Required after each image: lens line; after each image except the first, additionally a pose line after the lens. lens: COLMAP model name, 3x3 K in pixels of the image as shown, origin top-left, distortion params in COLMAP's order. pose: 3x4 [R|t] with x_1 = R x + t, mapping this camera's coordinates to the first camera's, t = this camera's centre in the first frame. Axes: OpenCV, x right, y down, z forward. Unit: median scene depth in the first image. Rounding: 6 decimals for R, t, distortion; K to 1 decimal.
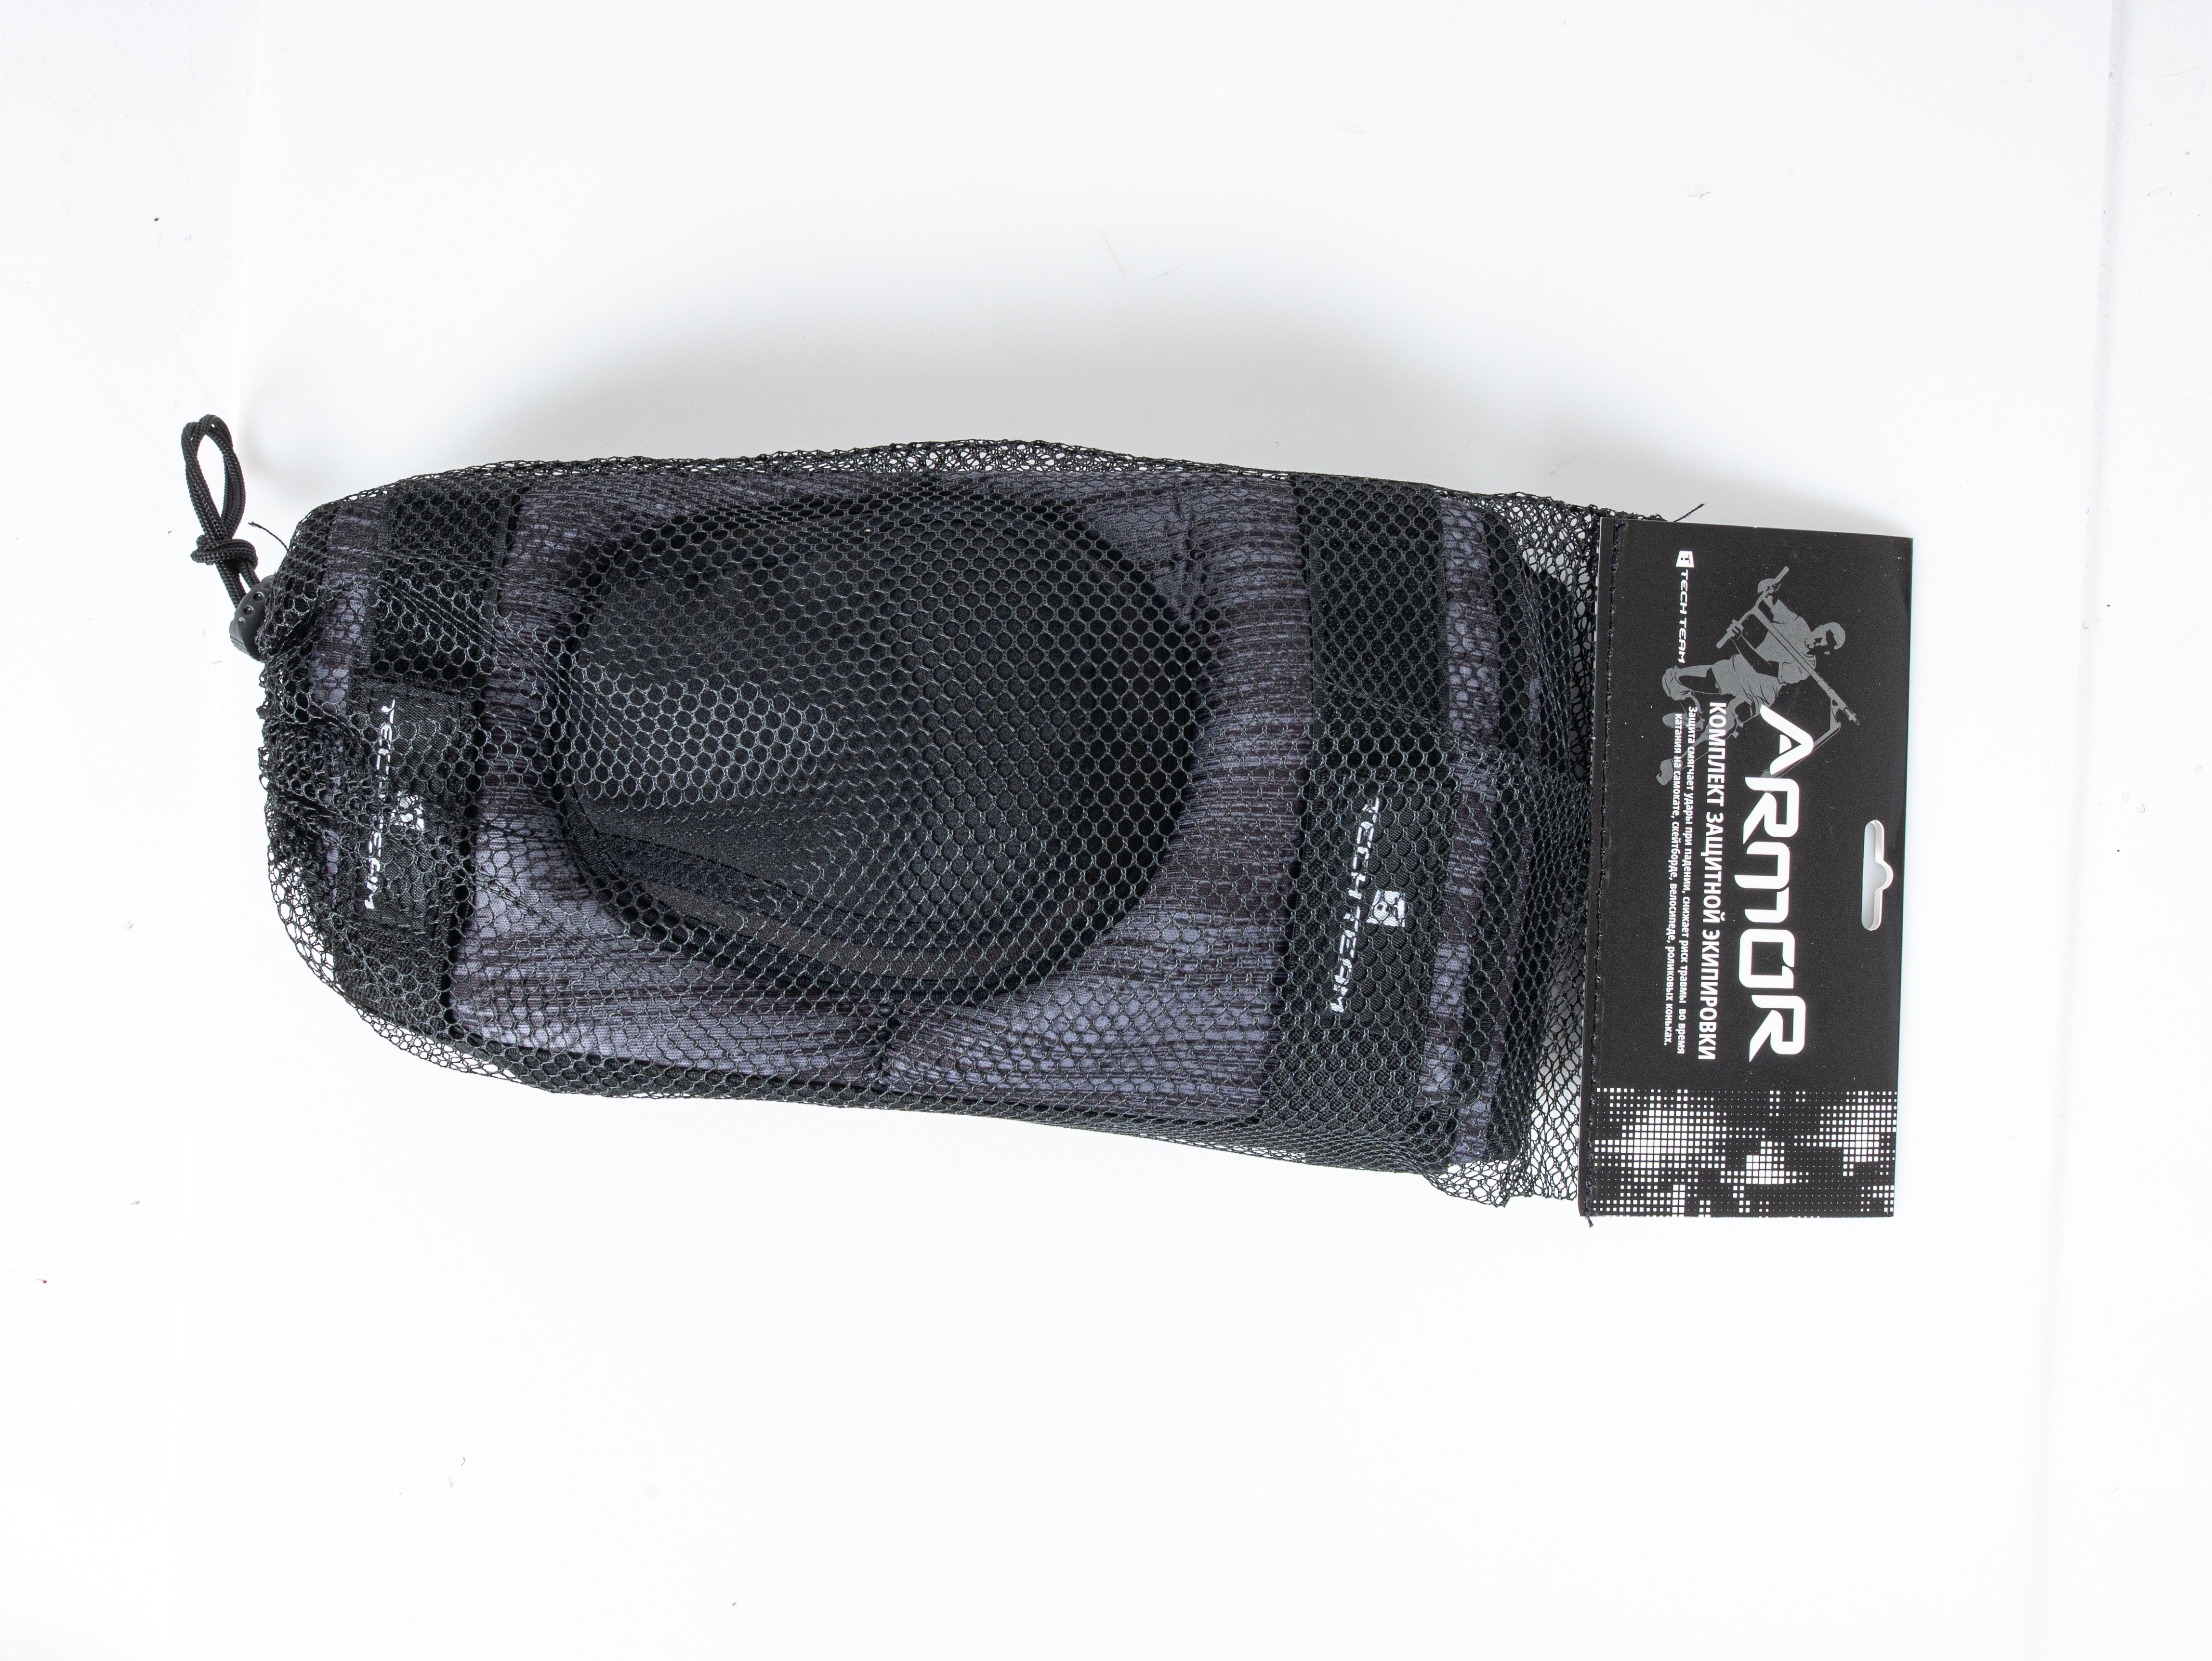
lens RADIAL K [[3168.0, 0, 1116.6], [0, 3168.0, 869.6], [0, 0, 1]] dist [-0.108271, 0.066193]
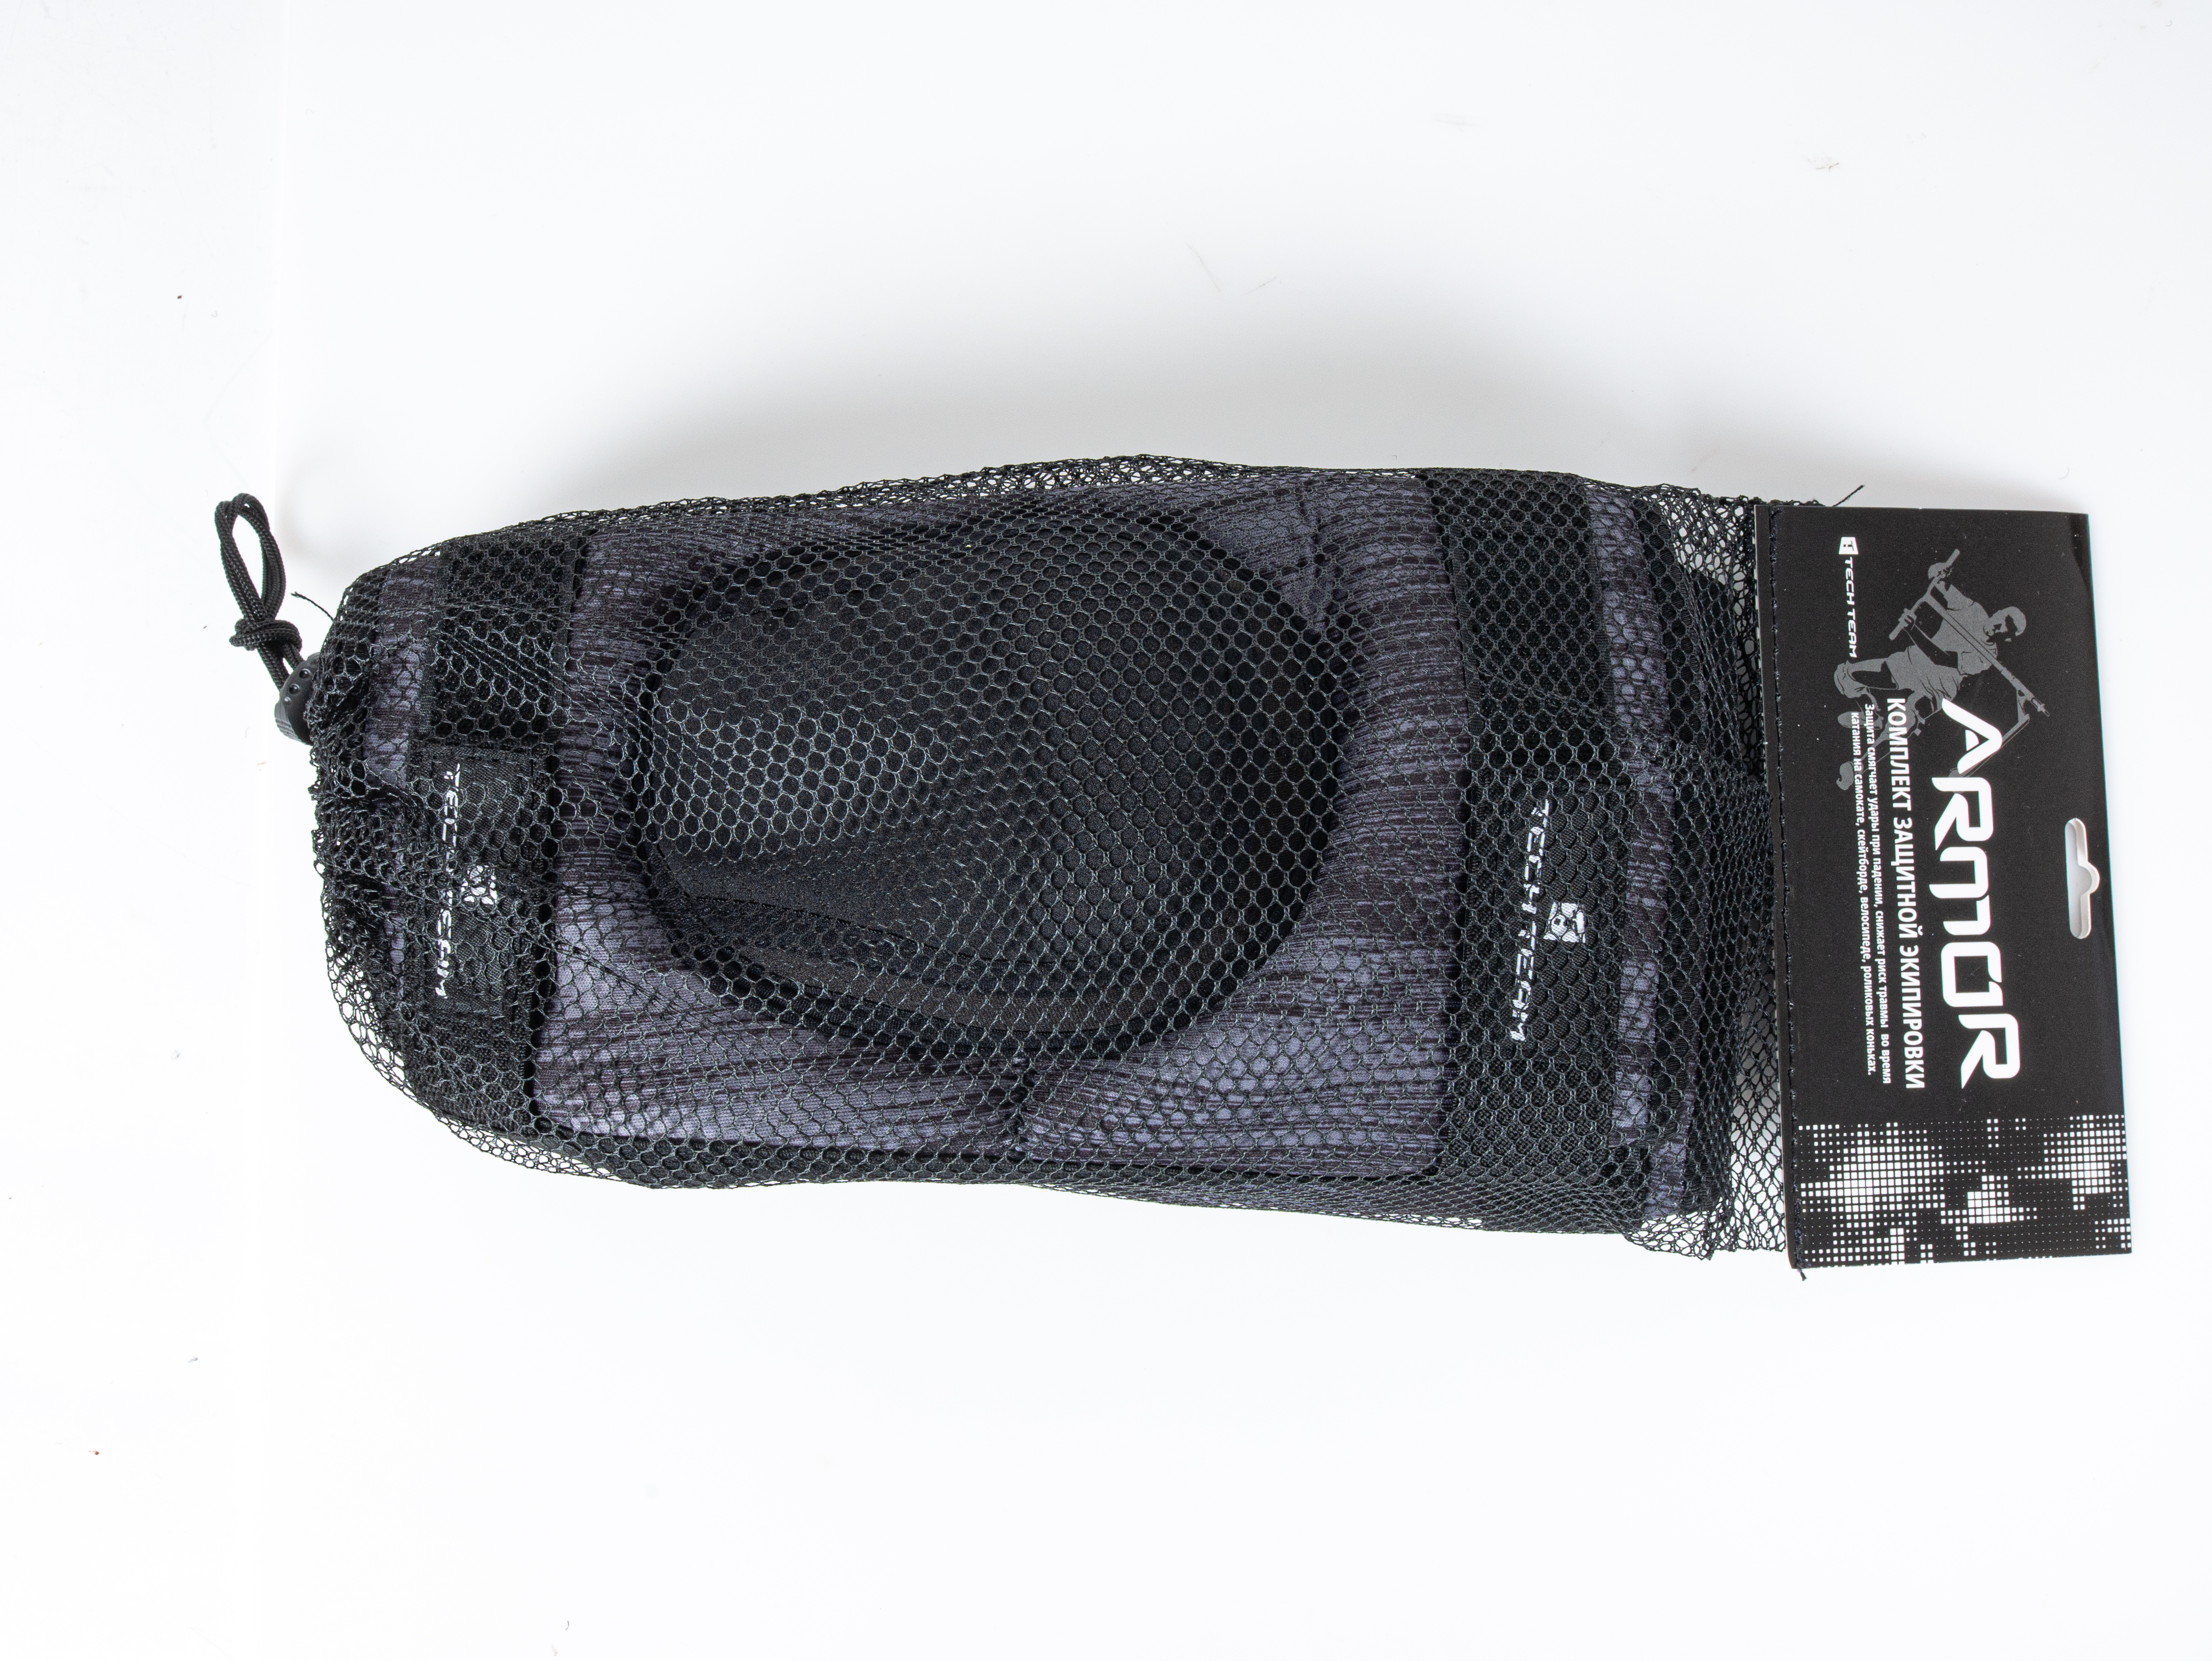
lens RADIAL K [[3168.0, 0, 1116.6], [0, 3168.0, 869.6], [0, 0, 1]] dist [-0.108271, 0.066193]
pose [[0.998105, -0.061317, -0.005201, -0.034092], [0.060579, 0.993907, -0.092077, 0.067146], [0.010815, 0.091588, 0.995738, 0.090025]]
